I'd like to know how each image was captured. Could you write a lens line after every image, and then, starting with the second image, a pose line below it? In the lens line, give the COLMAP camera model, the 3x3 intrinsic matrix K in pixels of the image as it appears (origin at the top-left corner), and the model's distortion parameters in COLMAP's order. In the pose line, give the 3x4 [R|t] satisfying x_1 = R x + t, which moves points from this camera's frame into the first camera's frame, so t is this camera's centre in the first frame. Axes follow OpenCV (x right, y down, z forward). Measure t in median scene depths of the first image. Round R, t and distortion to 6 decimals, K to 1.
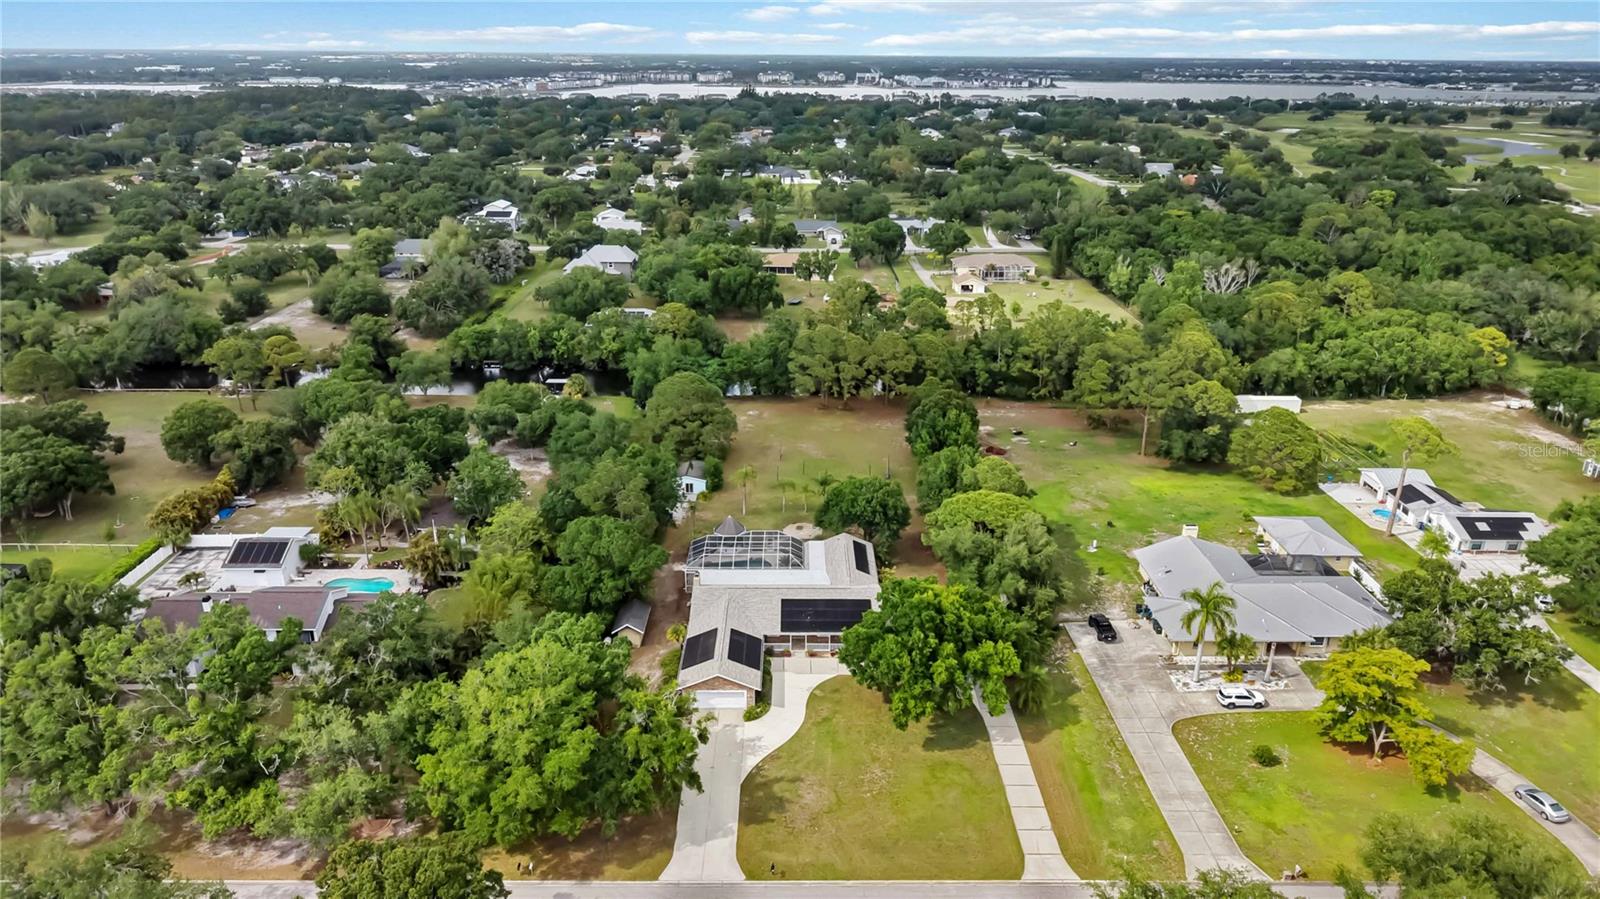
lens RADIAL K [[1061.8, 0, 798.6], [0, 1061.8, 453.7], [0, 0, 1]] dist [0.052103, -0.072605]
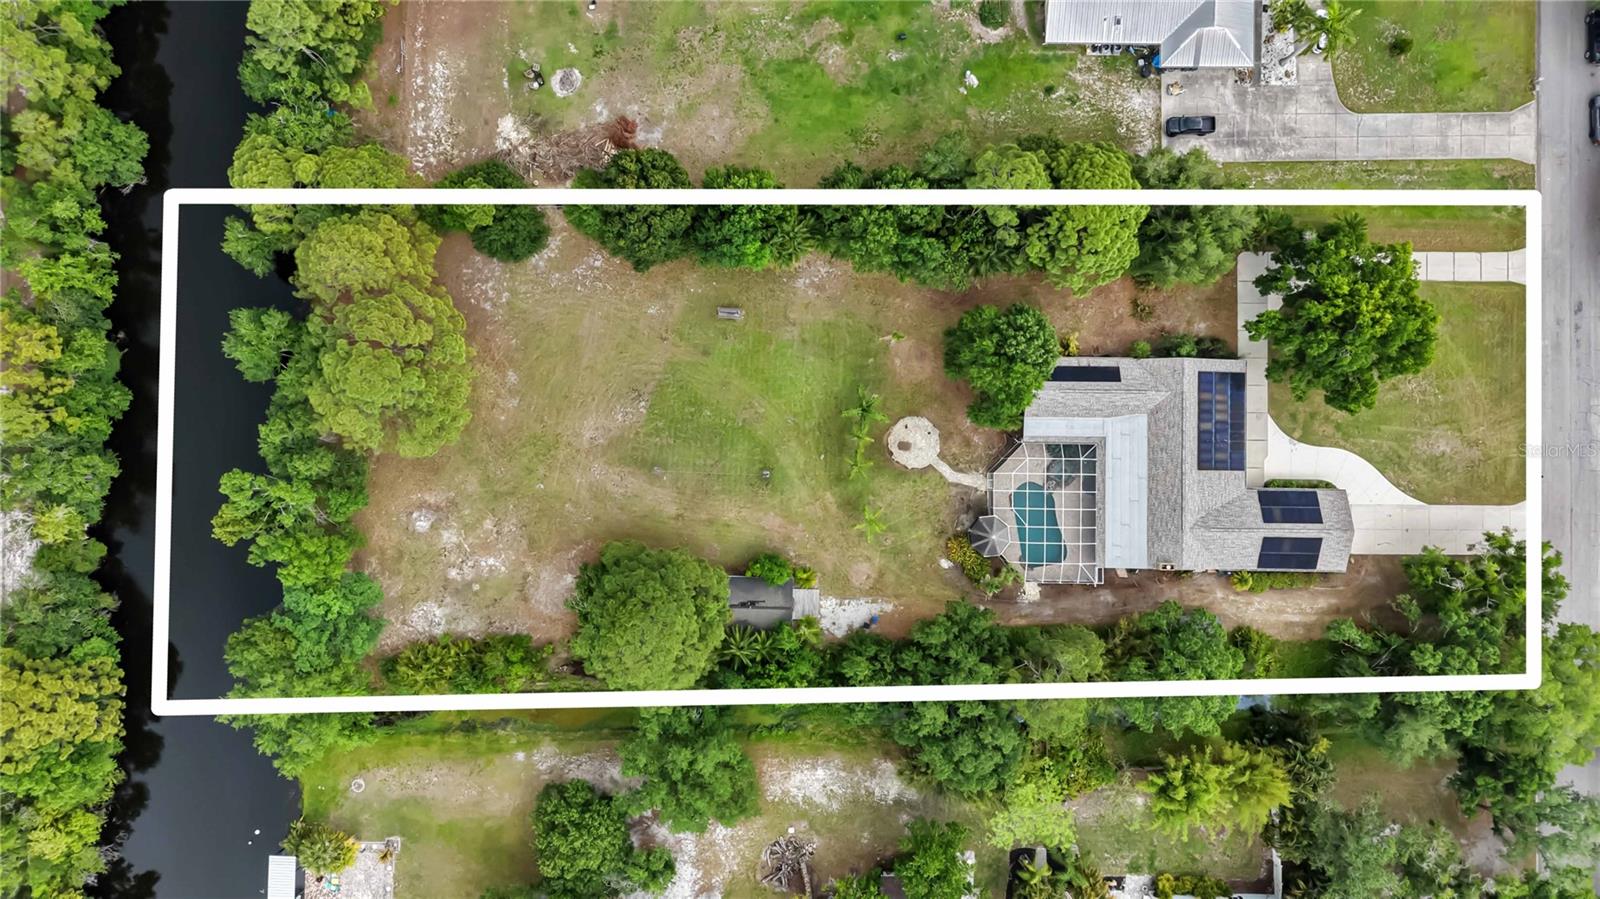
lens RADIAL K [[1068.2, 0, 798.4], [0, 1068.2, 453.2], [0, 0, 1]] dist [0.020294, -0.020144]
pose [[0.014934, -0.999749, 0.016678, -0.019519], [0.341204, 0.020774, 0.939760, -0.732251], [-0.939871, -0.008344, 0.341428, 0.884353]]
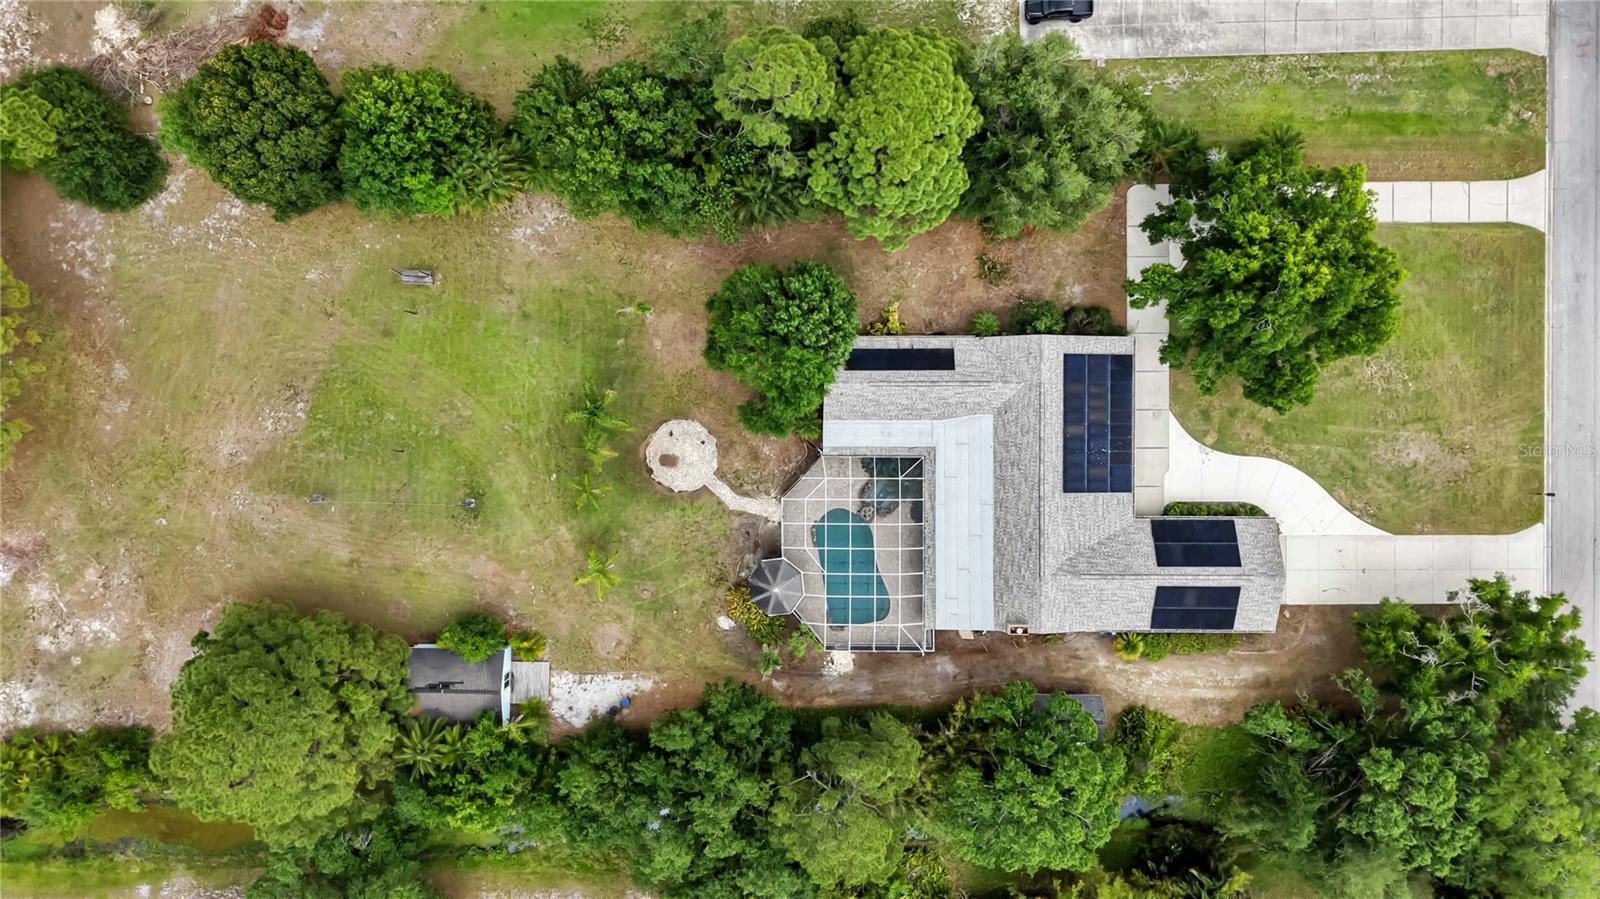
lens RADIAL K [[1068.2, 0, 798.4], [0, 1068.2, 453.2], [0, 0, 1]] dist [0.020294, -0.020144]
pose [[0.004783, -0.999968, -0.006418, 0.009629], [0.352117, -0.004323, 0.935946, -0.459231], [-0.935944, -0.006737, 0.352085, 0.809447]]
